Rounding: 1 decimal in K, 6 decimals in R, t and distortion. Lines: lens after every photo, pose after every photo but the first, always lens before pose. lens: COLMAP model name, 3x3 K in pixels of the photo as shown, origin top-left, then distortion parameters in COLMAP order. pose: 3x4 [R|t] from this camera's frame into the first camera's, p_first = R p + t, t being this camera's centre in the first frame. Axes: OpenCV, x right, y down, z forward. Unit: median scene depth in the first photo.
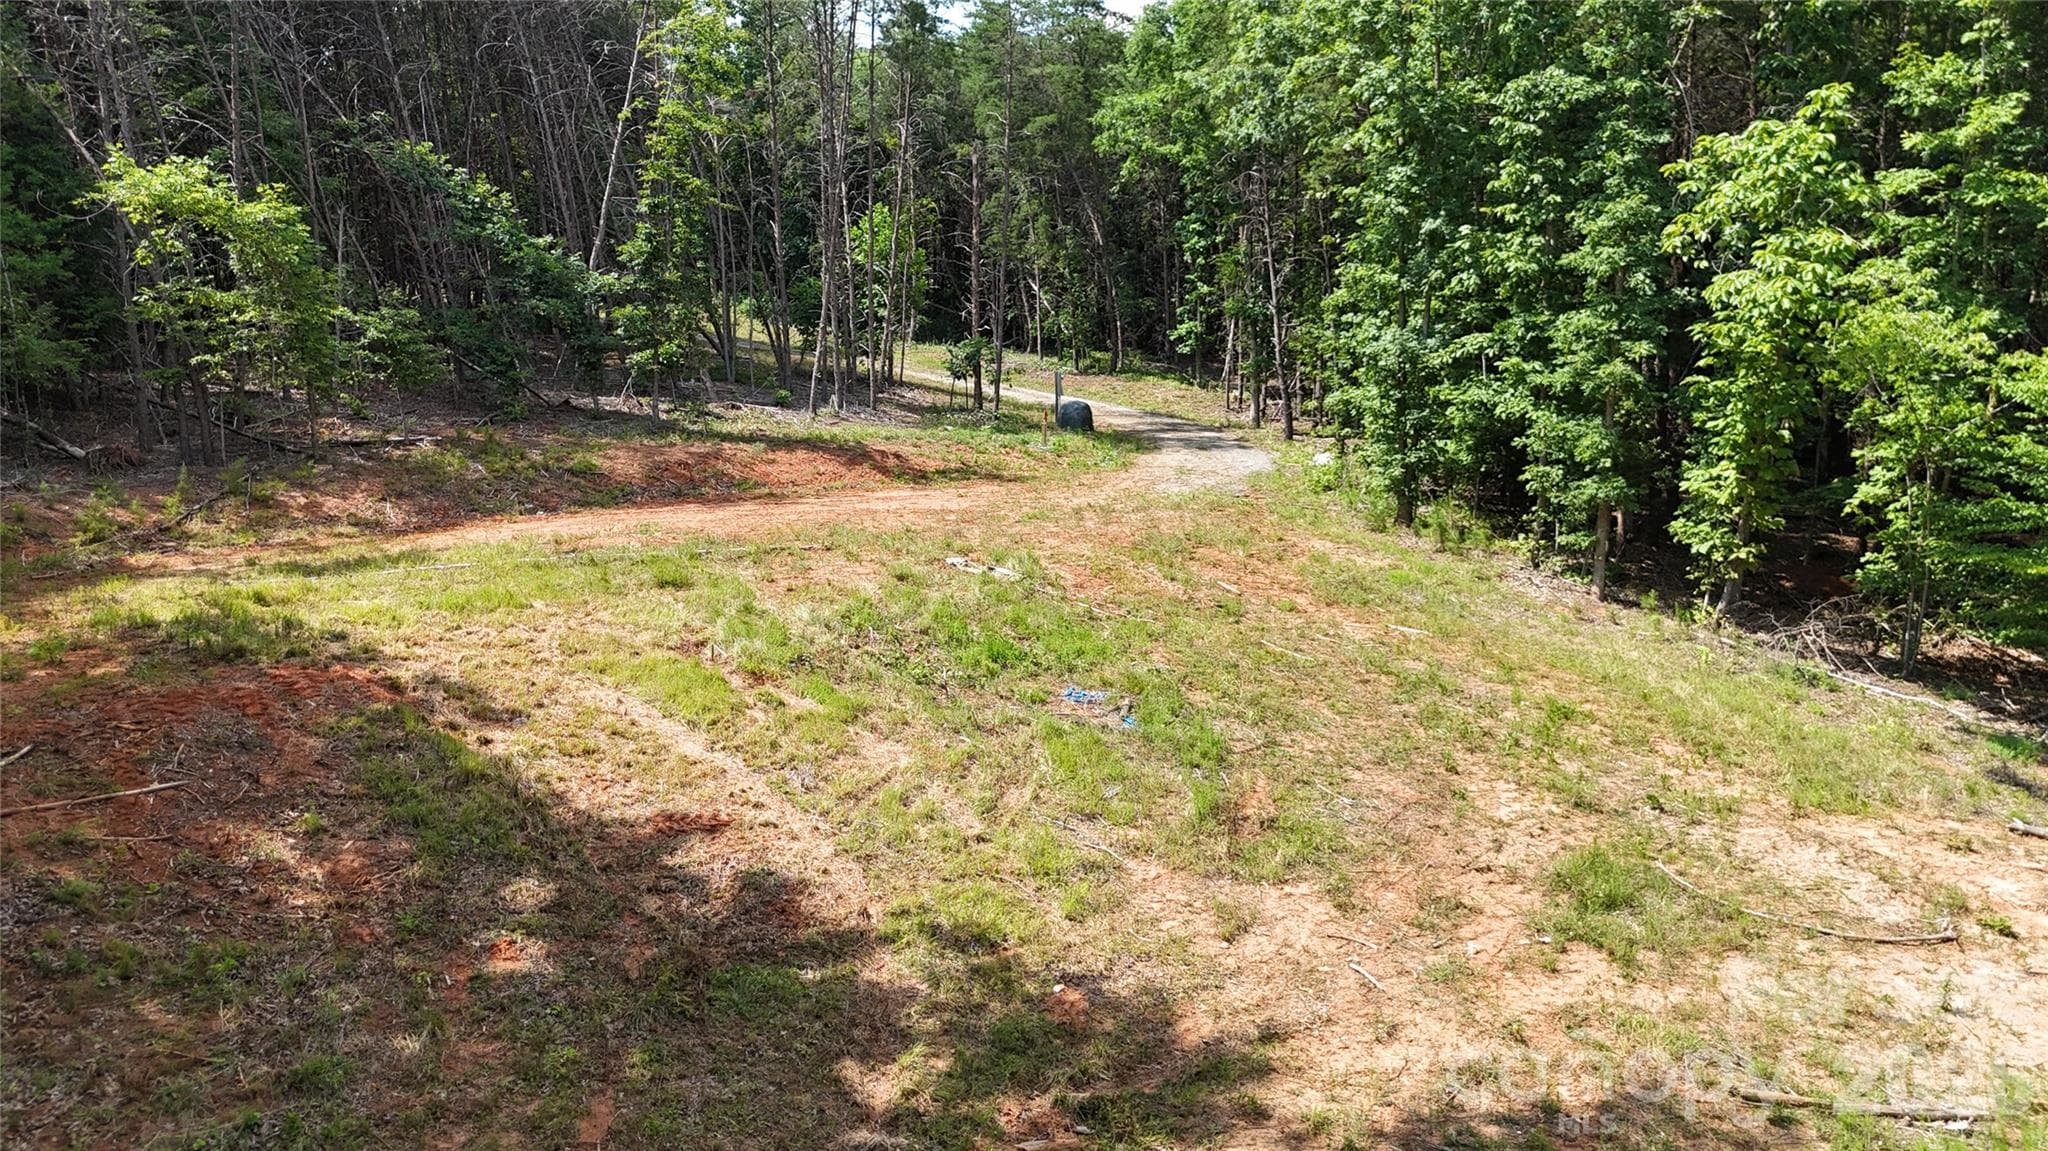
lens RADIAL K [[1642.9, 0, 1024.0], [0, 1642.9, 575.5], [0, 0, 1]] dist [0.200320, 0.000467]
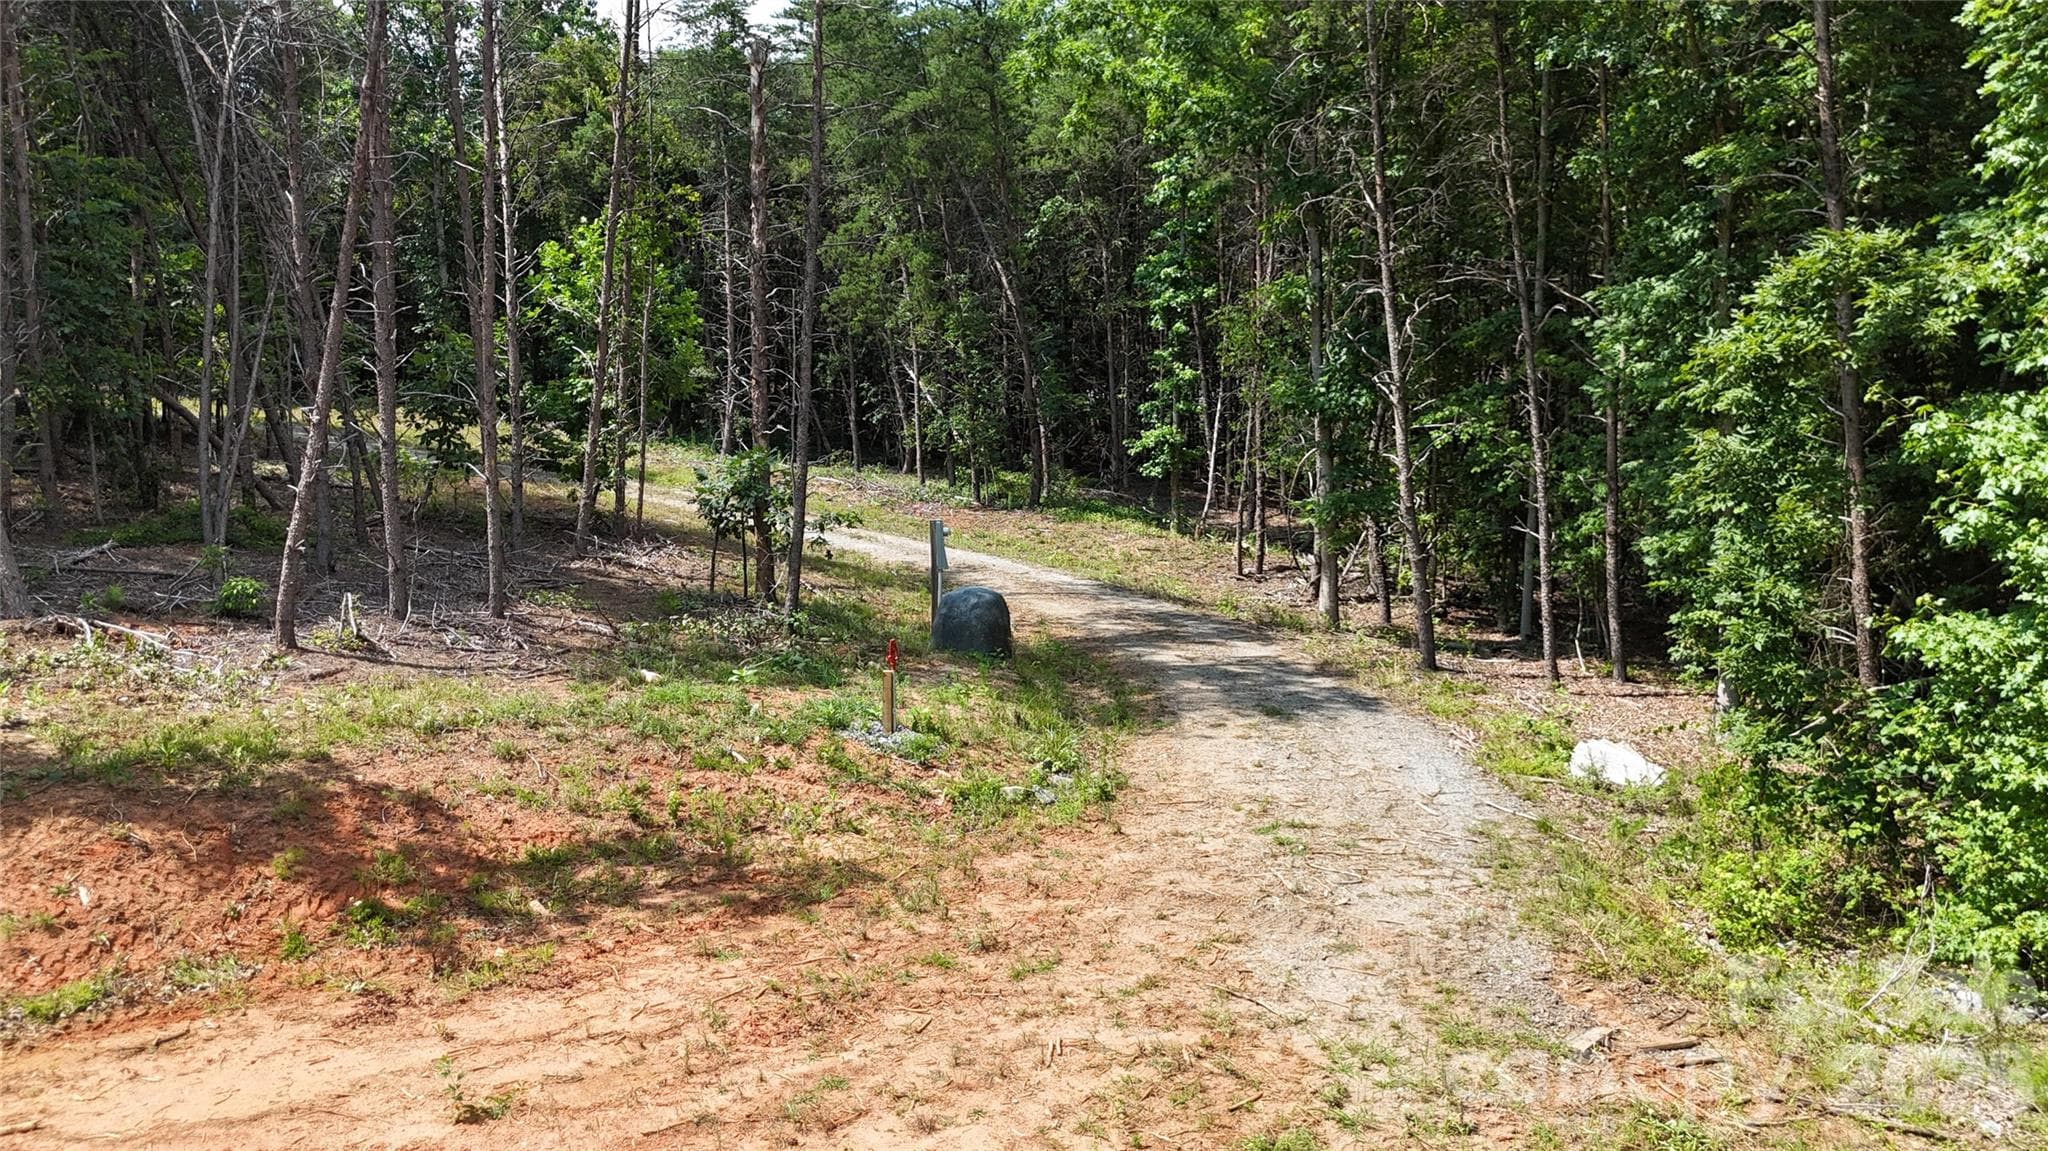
lens RADIAL K [[1642.9, 0, 1024.0], [0, 1642.9, 575.5], [0, 0, 1]] dist [0.200320, 0.000467]
pose [[0.998264, -0.001998, 0.058872, 0.013679], [0.005945, 0.997739, -0.066945, -0.057793], [-0.058605, 0.067179, 0.996018, 0.400182]]
